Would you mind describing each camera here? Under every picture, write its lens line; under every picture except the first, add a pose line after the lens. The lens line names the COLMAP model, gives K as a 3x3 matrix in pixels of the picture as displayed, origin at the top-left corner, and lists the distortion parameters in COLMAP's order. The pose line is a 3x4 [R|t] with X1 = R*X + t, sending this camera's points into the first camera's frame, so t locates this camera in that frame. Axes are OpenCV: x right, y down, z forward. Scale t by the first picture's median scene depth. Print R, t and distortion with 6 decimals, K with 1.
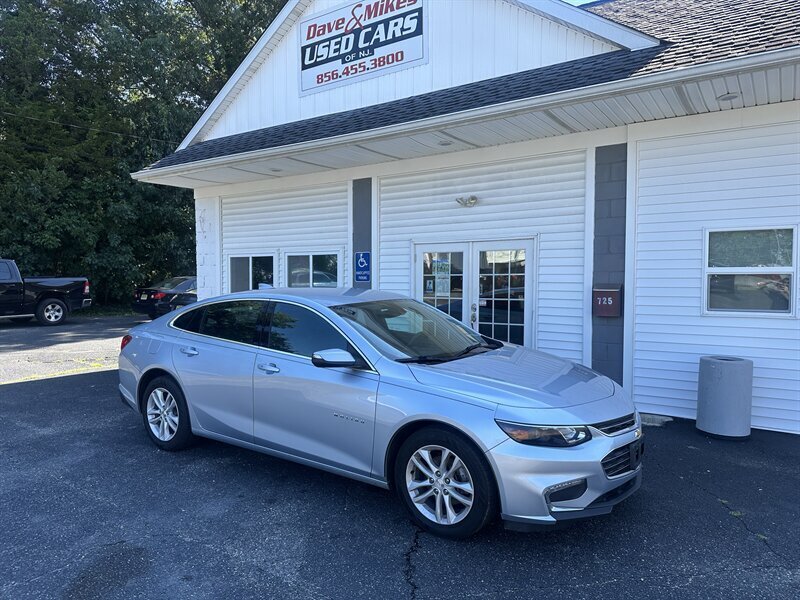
lens RADIAL K [[557.9, 0, 401.2], [0, 557.9, 304.6], [0, 0, 1]] dist [0.061747, -0.081402]
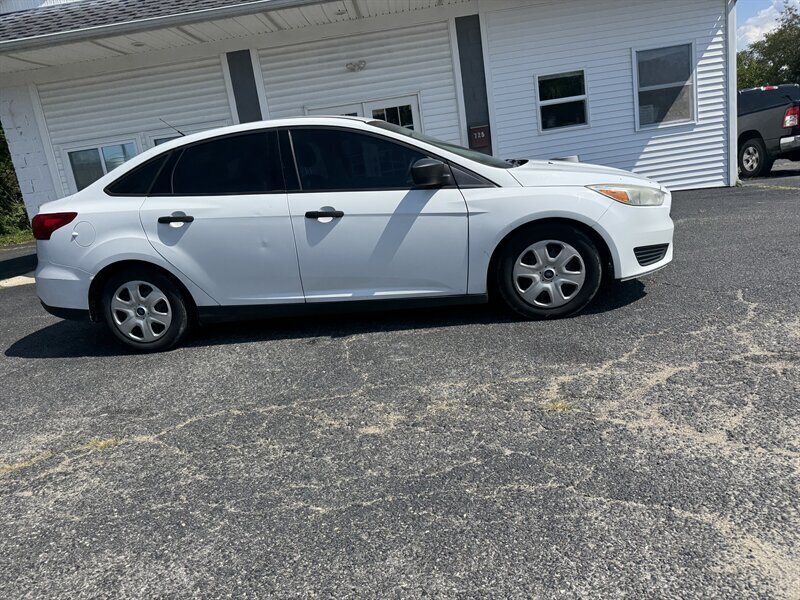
lens RADIAL K [[564.4, 0, 402.2], [0, 564.4, 296.7], [0, 0, 1]] dist [0.023911, -0.035874]
pose [[0.825909, -0.234819, 0.512577, -0.477573], [0.160835, 0.969491, 0.184986, 0.073632], [-0.540377, -0.070342, 0.838478, -0.079146]]
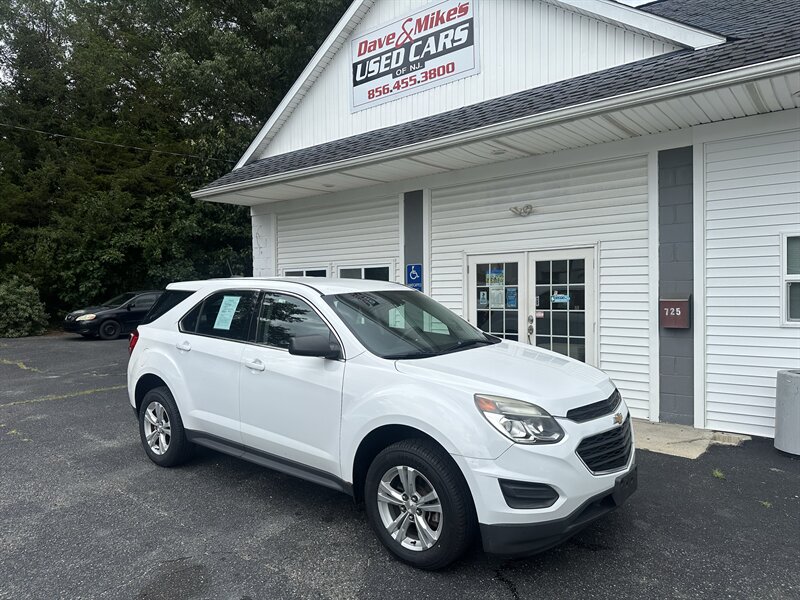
lens RADIAL K [[557.9, 0, 400.0], [0, 557.9, 300.8], [0, 0, 1]] dist [0.061747, -0.081402]
pose [[0.995845, -0.011247, -0.090364, -0.006347], [0.008821, 0.999591, -0.027204, -0.002348], [0.090633, 0.026294, 0.995537, 0.011050]]
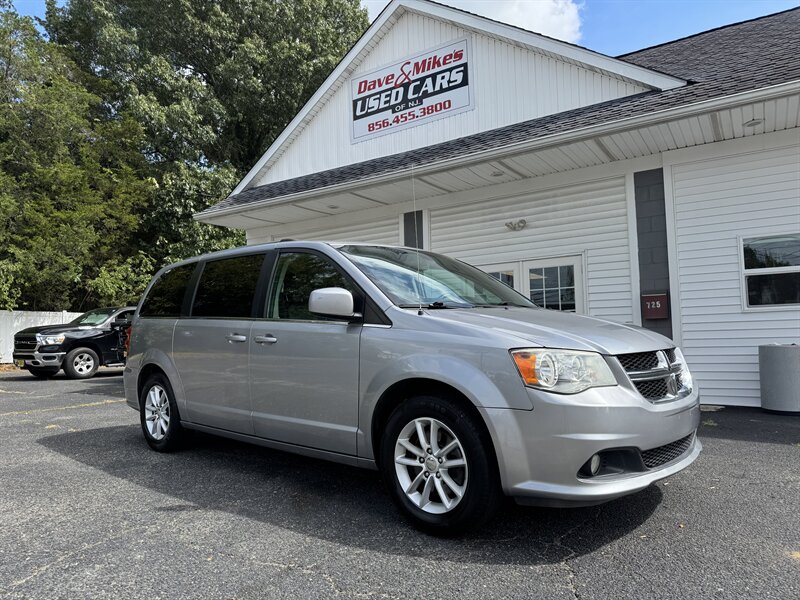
lens RADIAL K [[557.9, 0, 398.5], [0, 557.9, 306.3], [0, 0, 1]] dist [0.061747, -0.081402]
pose [[0.999443, -0.024637, 0.022522, -0.132910], [0.026865, 0.994142, -0.104689, 0.078455], [-0.019811, 0.105236, 0.994250, -0.081636]]
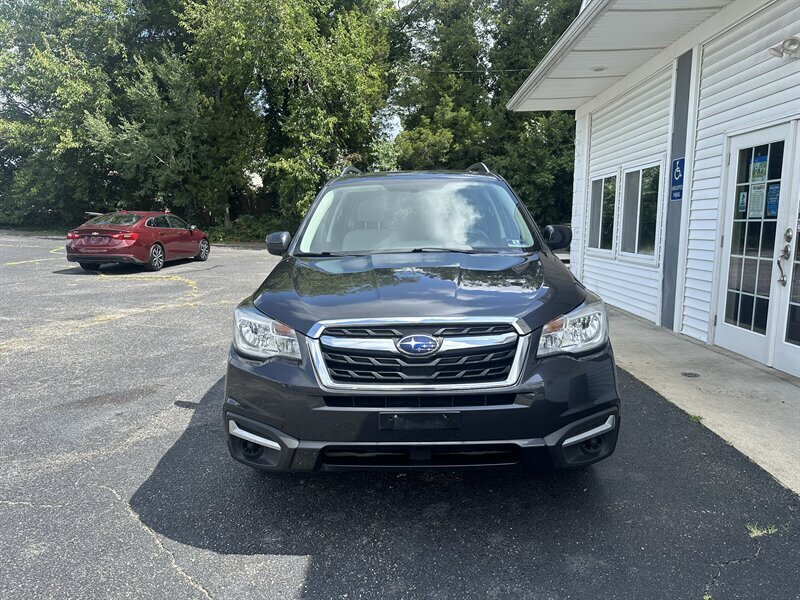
lens RADIAL K [[564.4, 0, 396.2], [0, 564.4, 302.9], [0, 0, 1]] dist [0.023911, -0.035874]
pose [[0.543886, 0.114179, -0.831355, 0.375122], [-0.034303, 0.992897, 0.113924, 0.020588], [0.838458, -0.033444, 0.543939, 0.302136]]
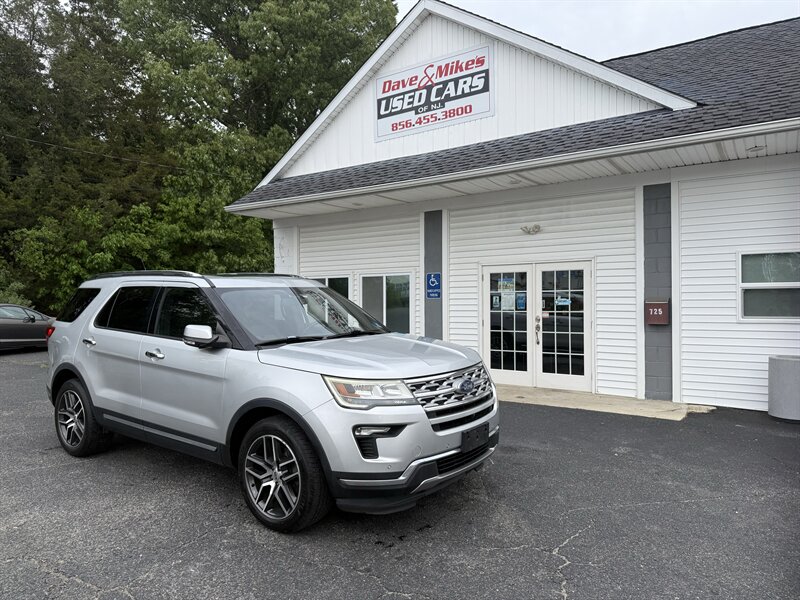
lens RADIAL K [[557.9, 0, 400.2], [0, 557.9, 303.4], [0, 0, 1]] dist [0.061747, -0.081402]
pose [[0.999958, -0.008190, 0.004014, -0.150496], [0.008344, 0.999168, -0.039920, 0.015318], [-0.003684, 0.039952, 0.999195, -0.165365]]
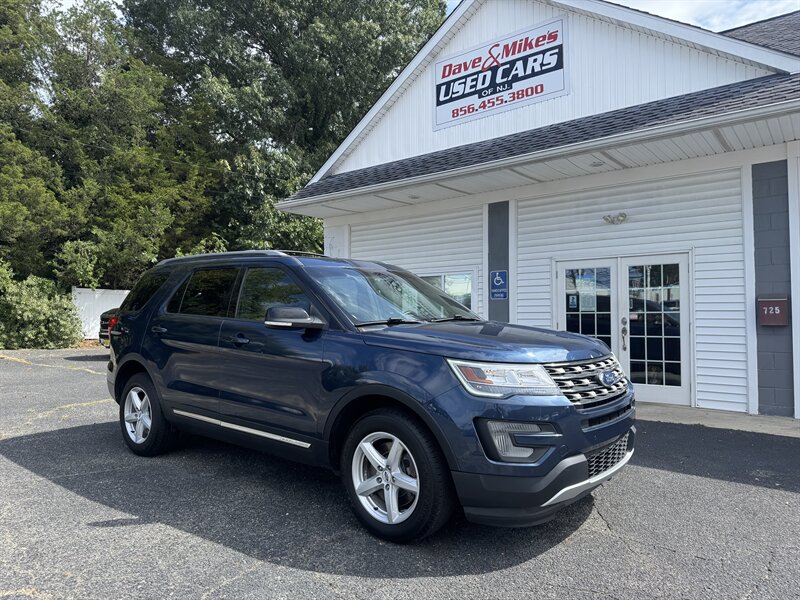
lens RADIAL K [[564.4, 0, 396.9], [0, 564.4, 299.5], [0, 0, 1]] dist [0.023911, -0.035874]
pose [[0.997099, -0.006001, -0.075873, -0.188705], [0.000186, 0.997077, -0.076406, 0.041373], [0.076110, 0.076170, 0.994186, -0.063494]]
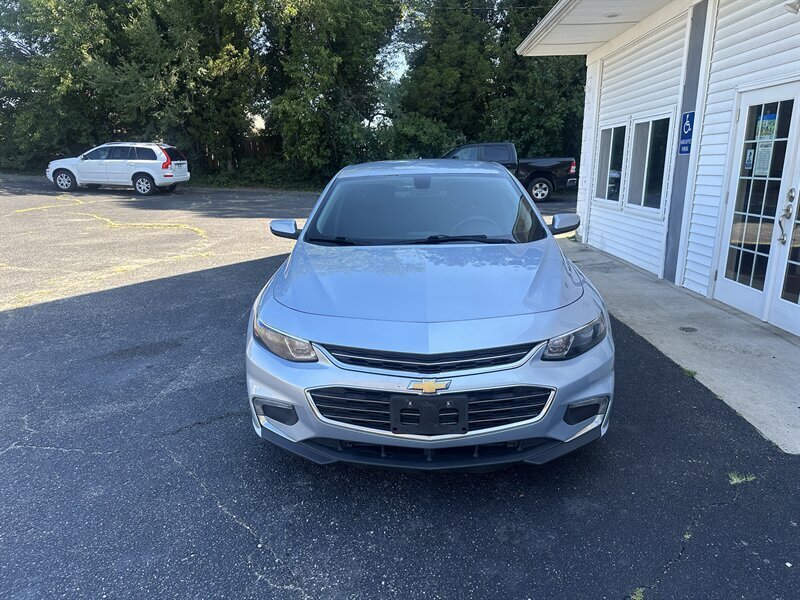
lens RADIAL K [[564.4, 0, 394.8], [0, 564.4, 302.8], [0, 0, 1]] dist [0.023911, -0.035874]
pose [[0.536927, 0.198665, -0.819903, 0.388494], [-0.034362, 0.976221, 0.214039, 0.002736], [0.842929, -0.086750, 0.530986, 0.282731]]
